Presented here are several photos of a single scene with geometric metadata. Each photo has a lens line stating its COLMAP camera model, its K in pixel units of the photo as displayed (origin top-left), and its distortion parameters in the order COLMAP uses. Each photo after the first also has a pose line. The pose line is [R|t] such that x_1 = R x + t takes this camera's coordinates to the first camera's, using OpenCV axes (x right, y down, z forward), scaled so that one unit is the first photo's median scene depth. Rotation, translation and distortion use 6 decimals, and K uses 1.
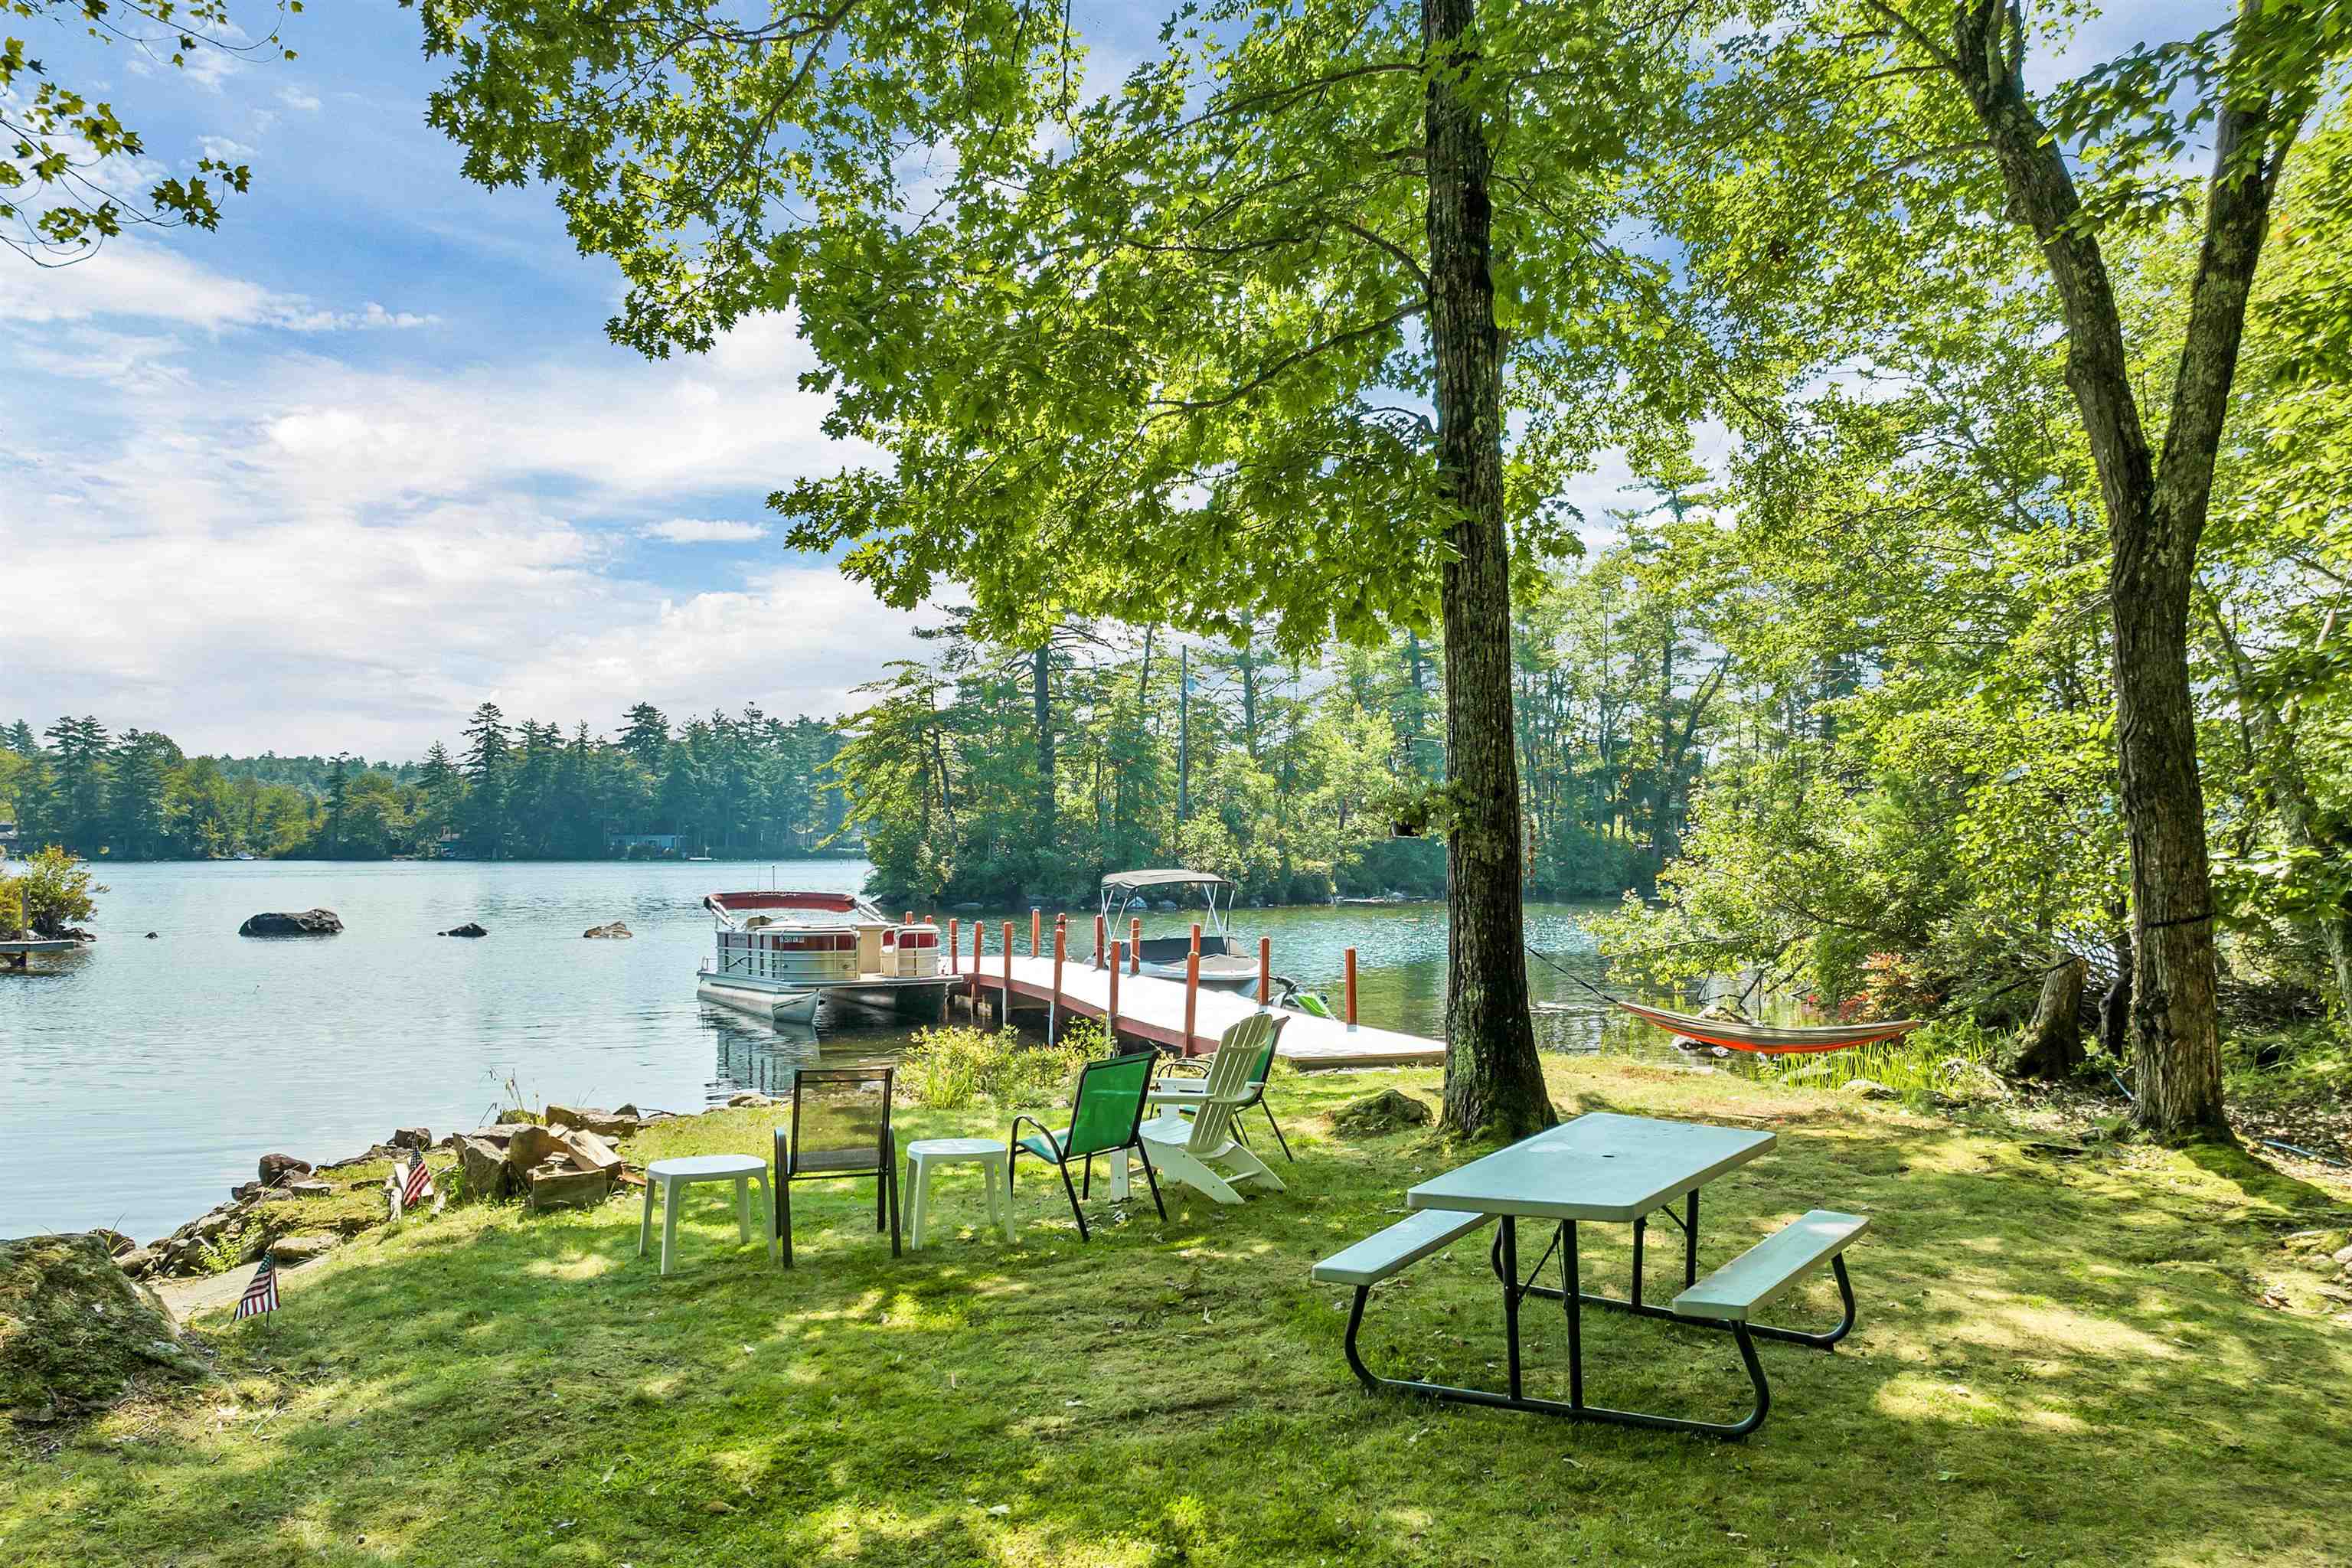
lens RADIAL K [[1726.7, 0, 1194.4], [0, 1726.7, 853.9], [0, 0, 1]] dist [-0.037111, 0.001230]
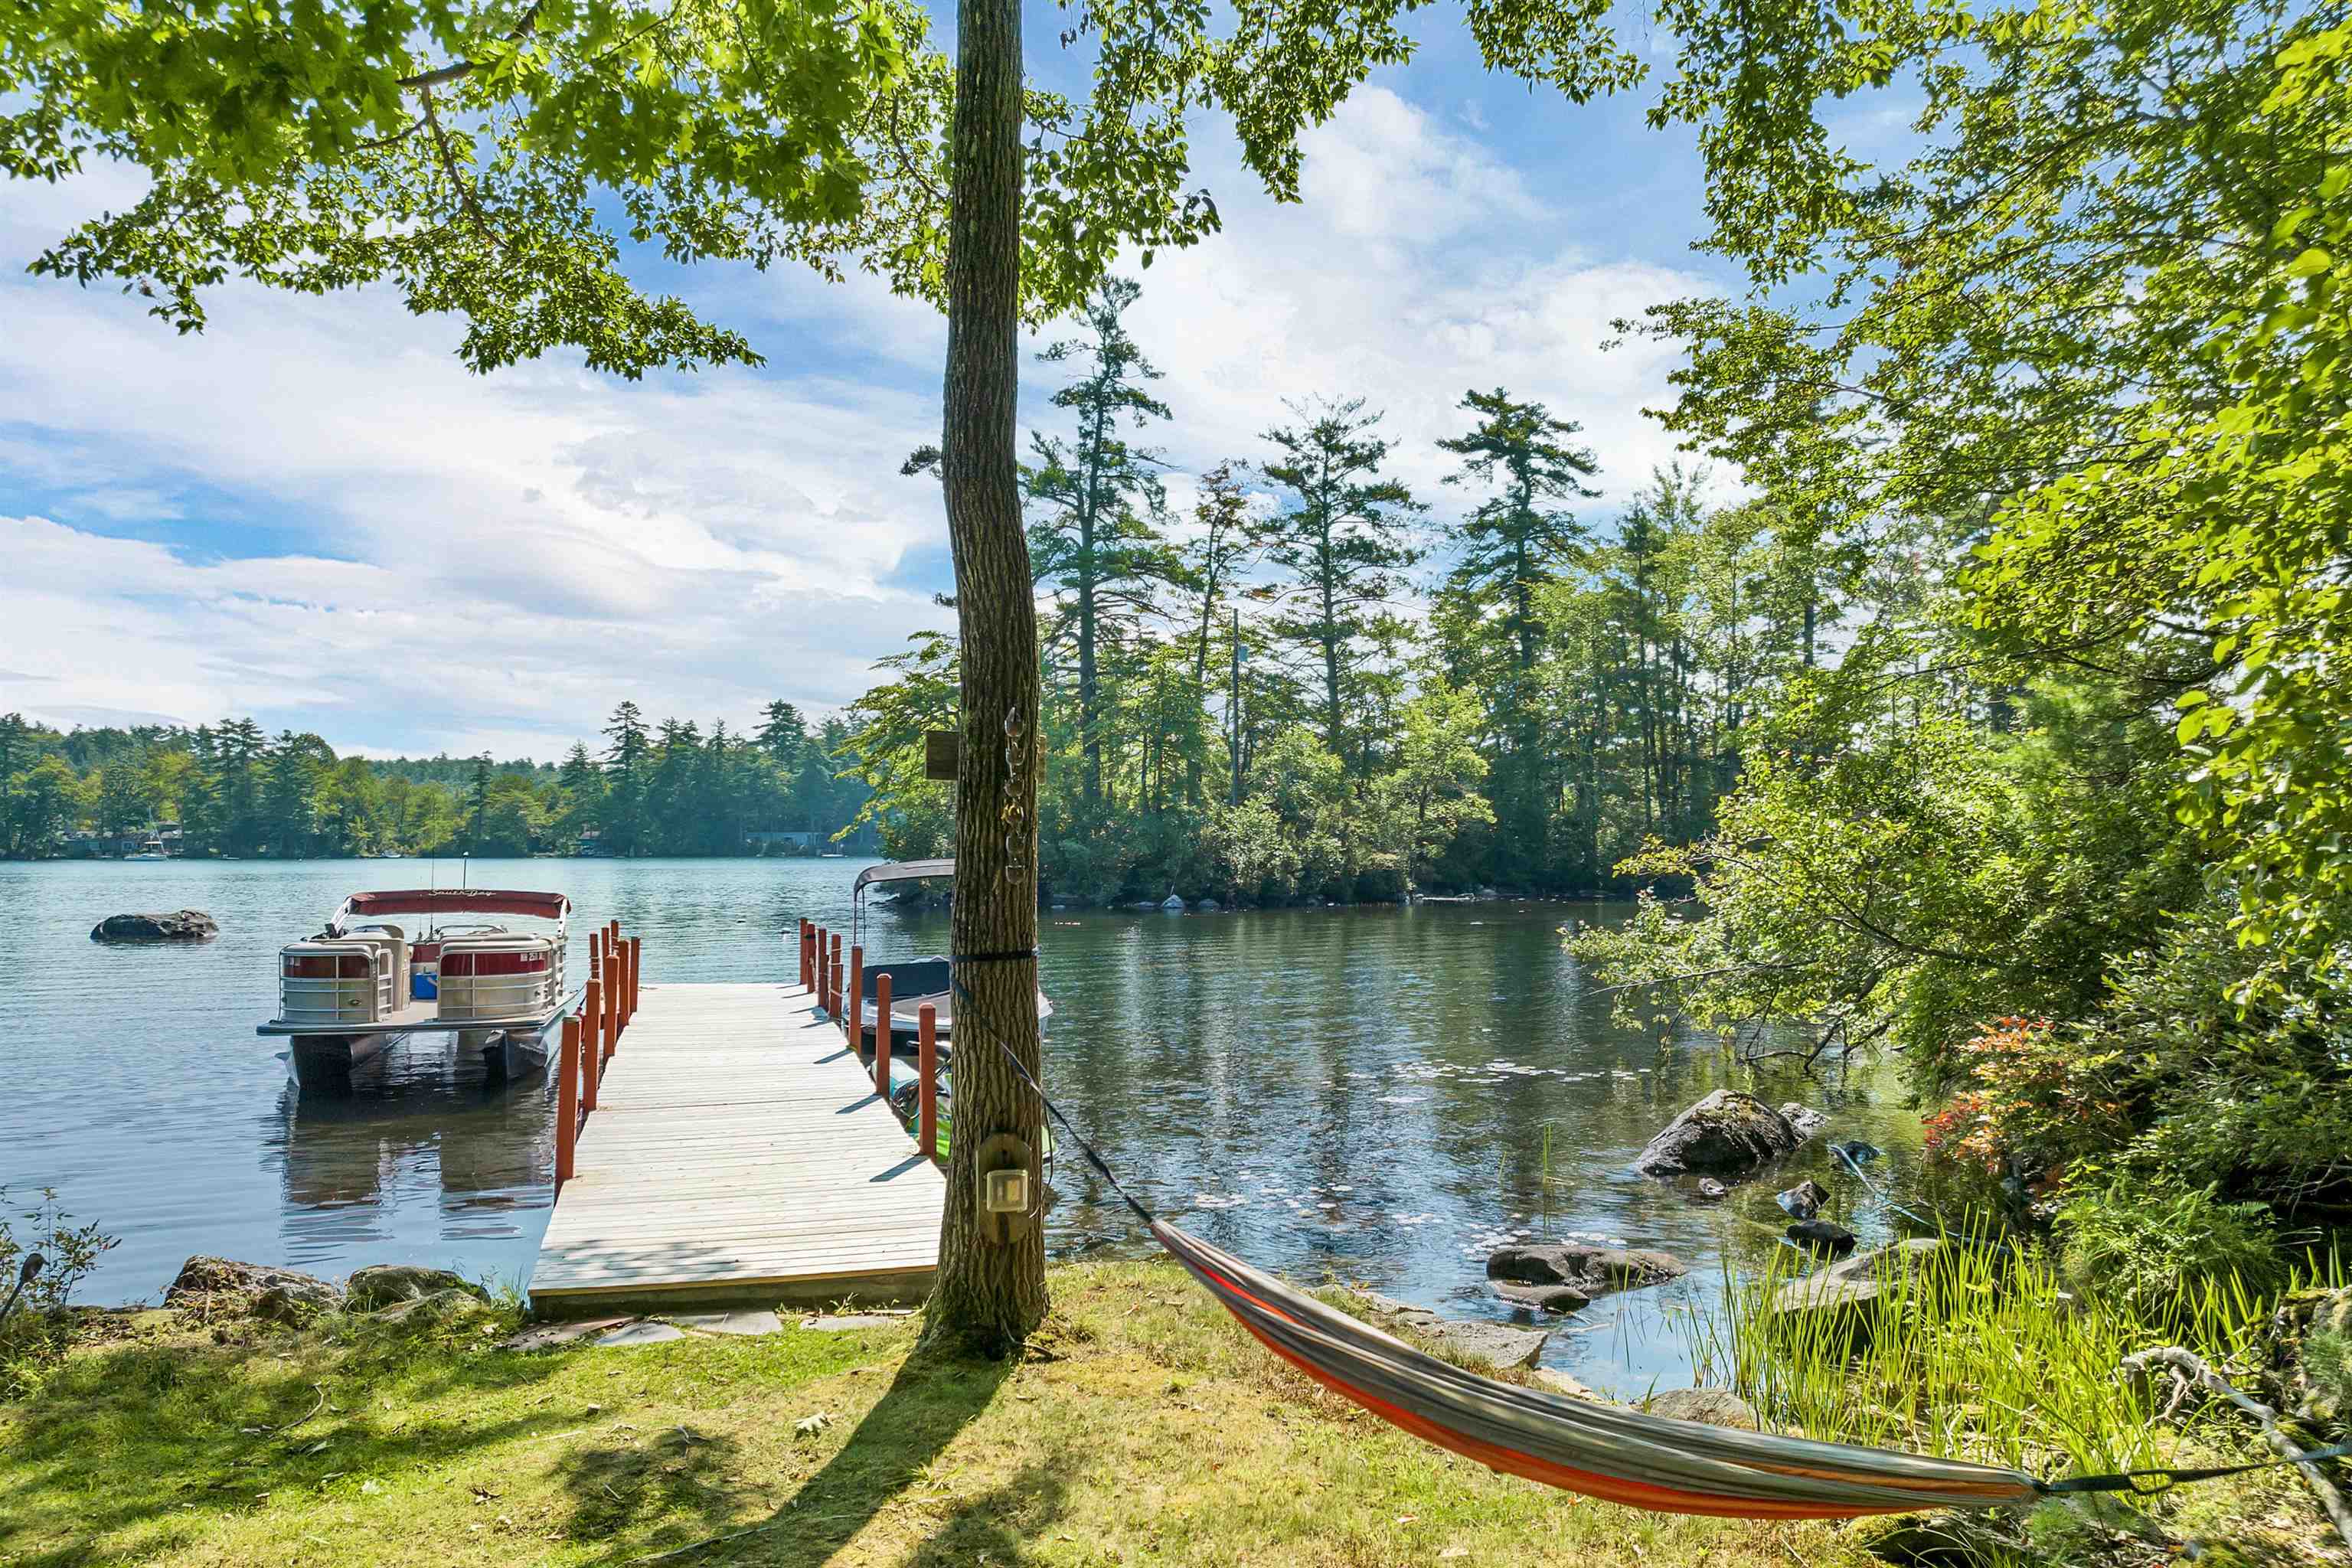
lens RADIAL K [[1726.7, 0, 1188.7], [0, 1726.7, 857.9], [0, 0, 1]] dist [-0.037111, 0.001230]
pose [[0.995544, -0.002733, -0.094258, 0.041764], [0.003153, 0.999986, 0.004310, 0.001689], [0.094245, -0.004588, 0.995538, 0.096149]]
